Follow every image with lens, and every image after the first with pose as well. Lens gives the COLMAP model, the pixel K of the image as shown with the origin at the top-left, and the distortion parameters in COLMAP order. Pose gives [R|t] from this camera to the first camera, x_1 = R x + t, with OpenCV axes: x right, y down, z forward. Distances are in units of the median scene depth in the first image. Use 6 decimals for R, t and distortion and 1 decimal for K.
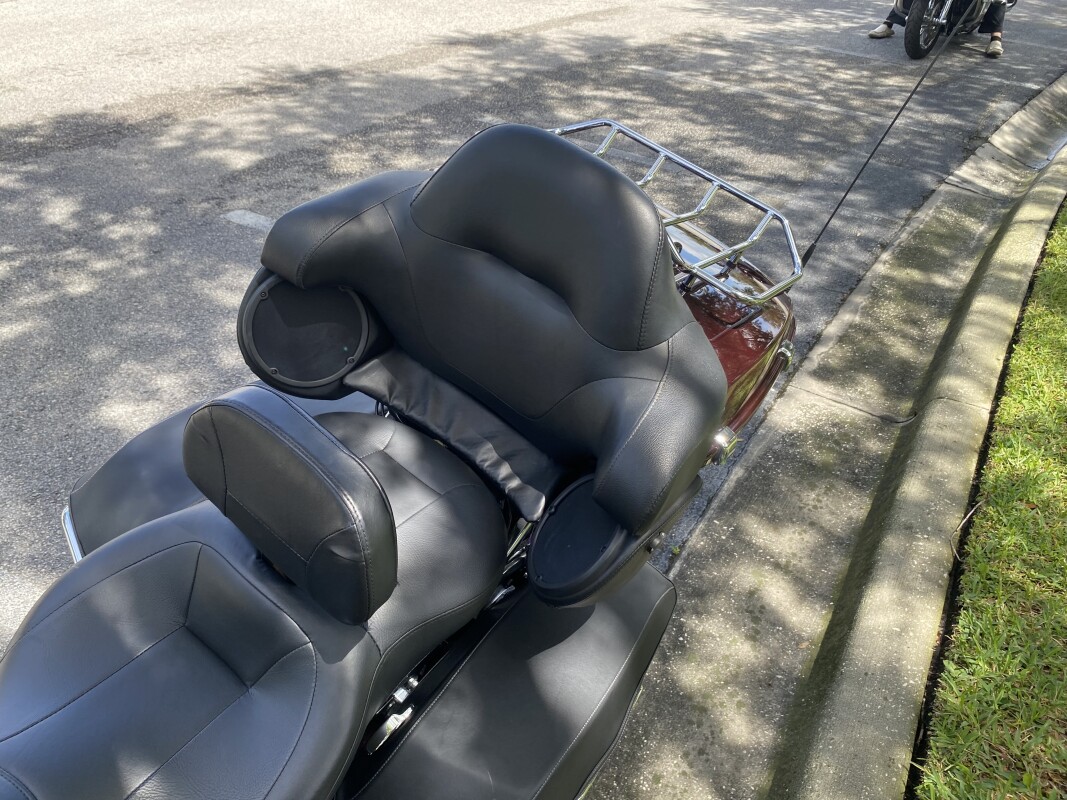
lens RADIAL K [[821.9, 0, 533.5], [0, 821.9, 400.0], [0, 0, 1]] dist [-0.001615, -0.007177]
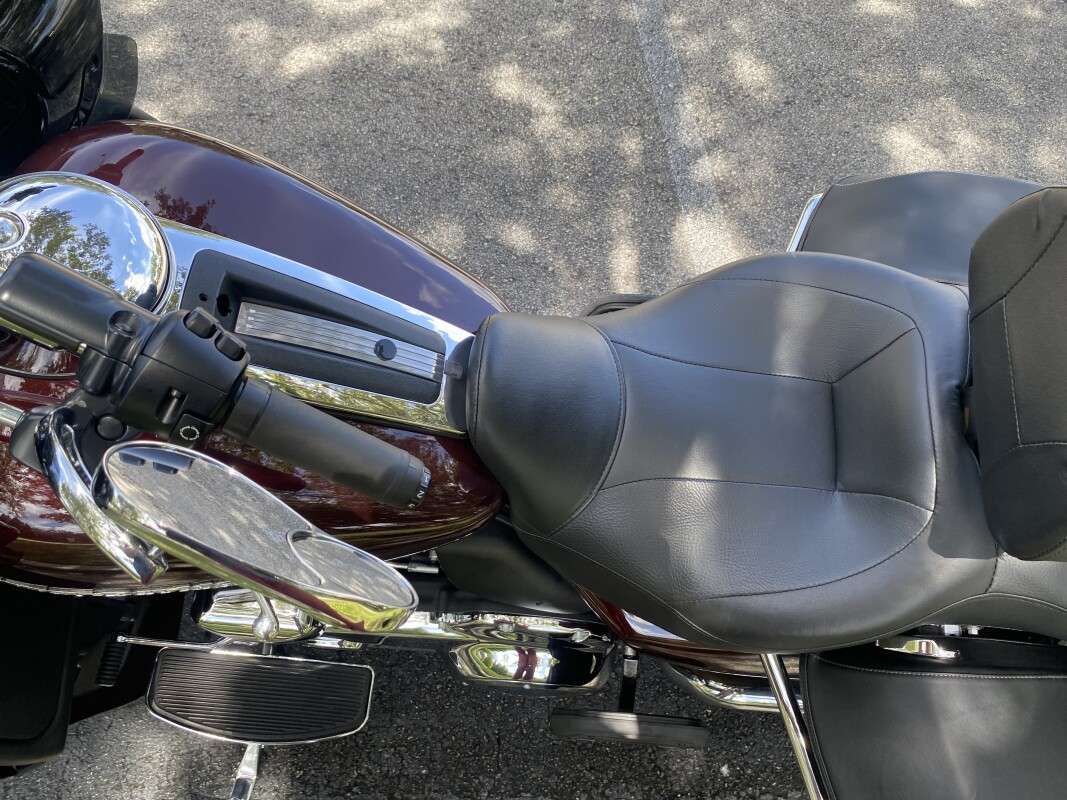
lens RADIAL K [[802.7, 0, 533.5], [0, 802.7, 400.0], [0, 0, 1]] dist [-0.003520, -0.002976]
pose [[0.509471, 0.698949, -0.501906, -0.096380], [-0.524428, 0.714647, 0.462877, 0.037885], [0.682213, 0.027391, 0.730640, 0.103416]]
